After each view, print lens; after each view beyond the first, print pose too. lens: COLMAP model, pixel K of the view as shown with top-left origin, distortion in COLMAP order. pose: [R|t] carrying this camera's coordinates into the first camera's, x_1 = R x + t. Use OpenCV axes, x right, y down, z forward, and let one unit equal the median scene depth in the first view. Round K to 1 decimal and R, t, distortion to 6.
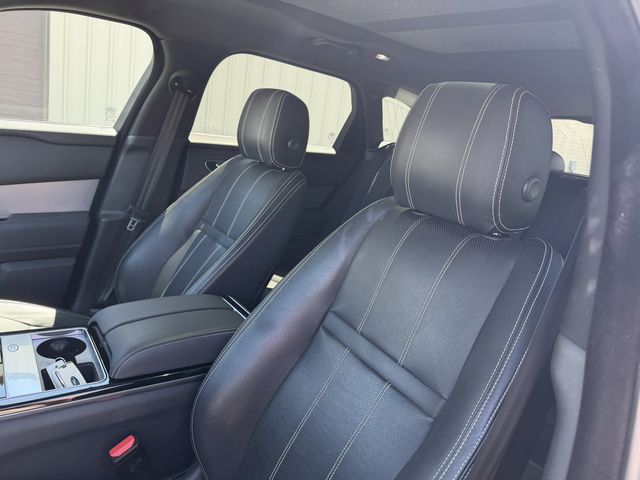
lens RADIAL K [[452.3, 0, 320.0], [0, 452.3, 240.0], [0, 0, 1]] dist [0.030035, -0.052805]
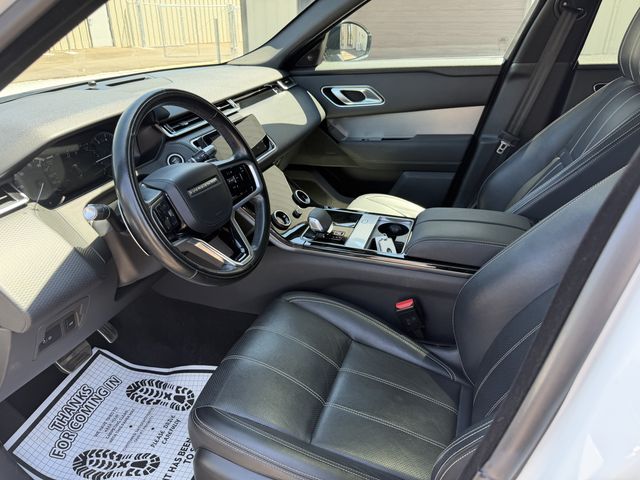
lens RADIAL K [[452.3, 0, 320.0], [0, 452.3, 240.0], [0, 0, 1]] dist [0.030035, -0.052805]
pose [[0.562873, 0.214174, -0.798313, 0.268803], [-0.090403, 0.976003, 0.198105, 0.005549], [0.821585, -0.039338, 0.568728, -0.000097]]
